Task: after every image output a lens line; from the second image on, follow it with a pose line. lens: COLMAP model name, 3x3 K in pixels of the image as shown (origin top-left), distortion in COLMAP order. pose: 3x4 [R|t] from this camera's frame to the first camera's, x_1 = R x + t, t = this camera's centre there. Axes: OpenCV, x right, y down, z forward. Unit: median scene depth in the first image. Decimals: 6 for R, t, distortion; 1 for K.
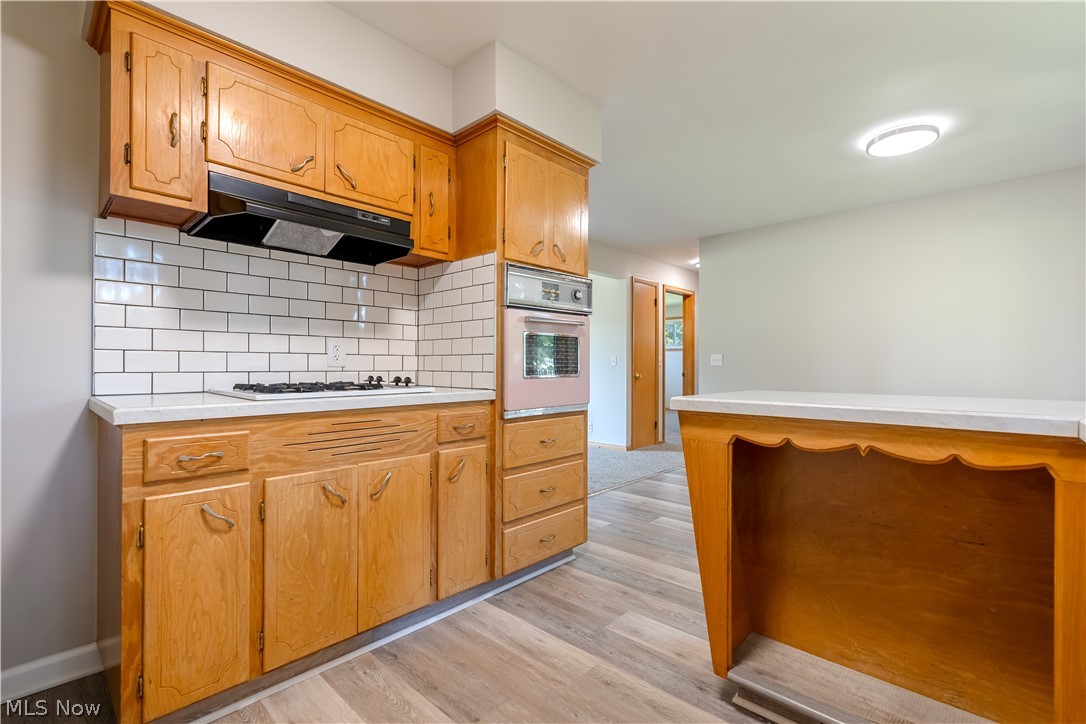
lens RADIAL K [[493.9, 0, 540.7], [0, 493.9, 365.7], [0, 0, 1]] dist [0.003214, 0.000626]
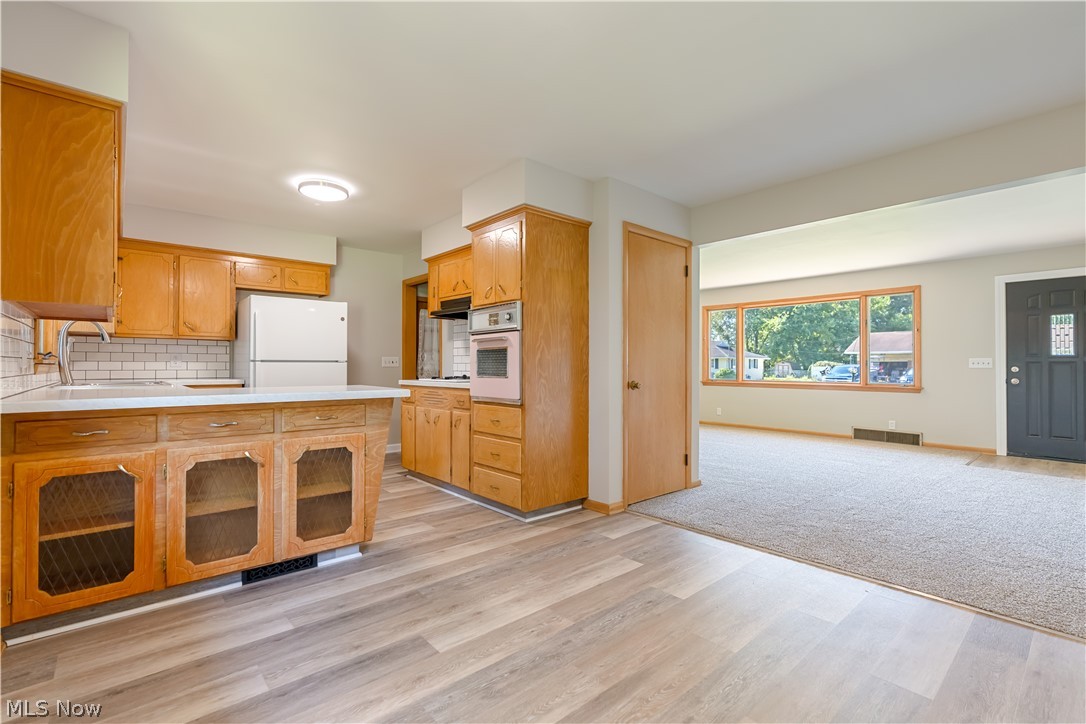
lens RADIAL K [[488.9, 0, 543.0], [0, 488.9, 362.0], [0, 0, 1]] dist [-0.001166, -0.000139]
pose [[-0.096864, -0.010540, -0.995242, 1.681063], [-0.003635, 0.999941, -0.010236, -0.009684], [0.995291, 0.002626, -0.096897, 1.488042]]
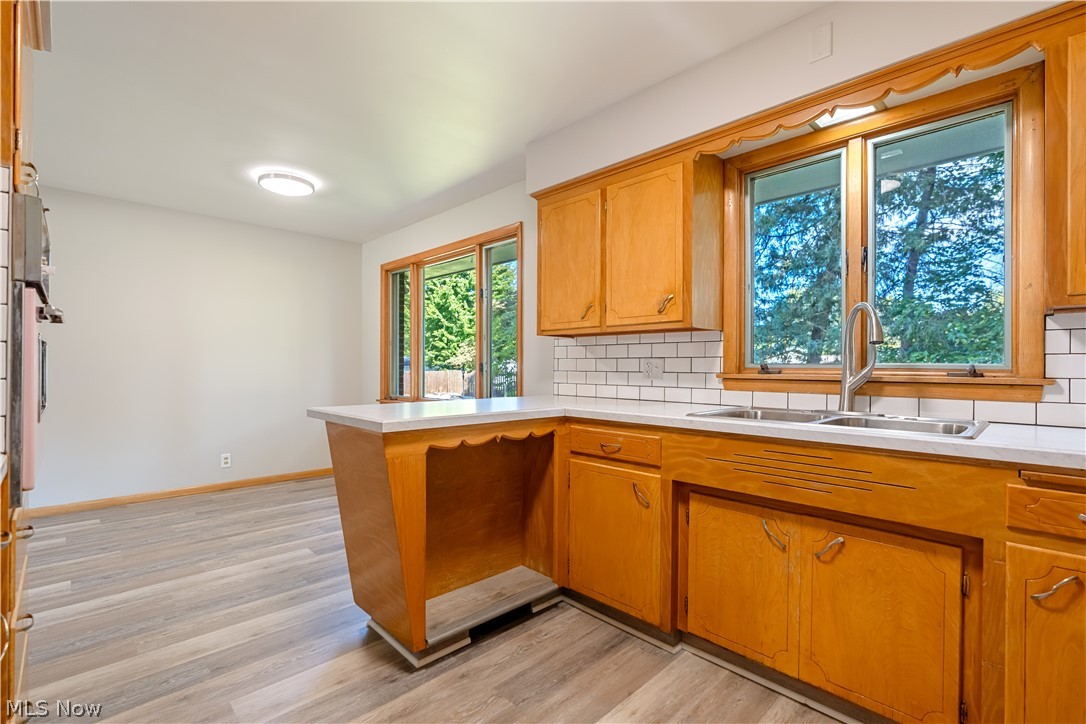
lens RADIAL K [[493.9, 0, 540.7], [0, 493.9, 365.7], [0, 0, 1]] dist [0.003214, 0.000626]
pose [[0.047093, 0.000203, 0.998890, -0.586744], [-0.007217, 0.999974, 0.000137, -0.042858], [-0.998864, -0.007215, 0.047093, 0.476069]]
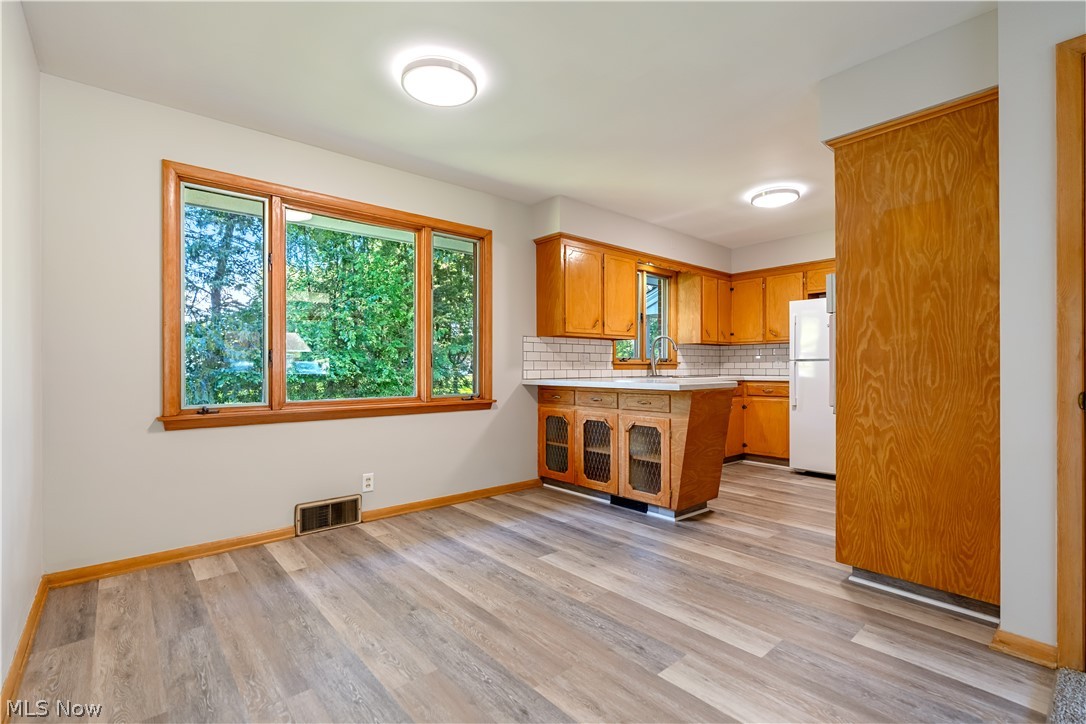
lens RADIAL K [[493.9, 0, 540.7], [0, 493.9, 365.7], [0, 0, 1]] dist [0.003214, 0.000626]
pose [[-0.994523, 0.002109, 0.104496, 0.686376], [0.001747, 0.999992, -0.003550, 0.000327], [-0.104503, -0.003348, -0.994519, 2.507261]]
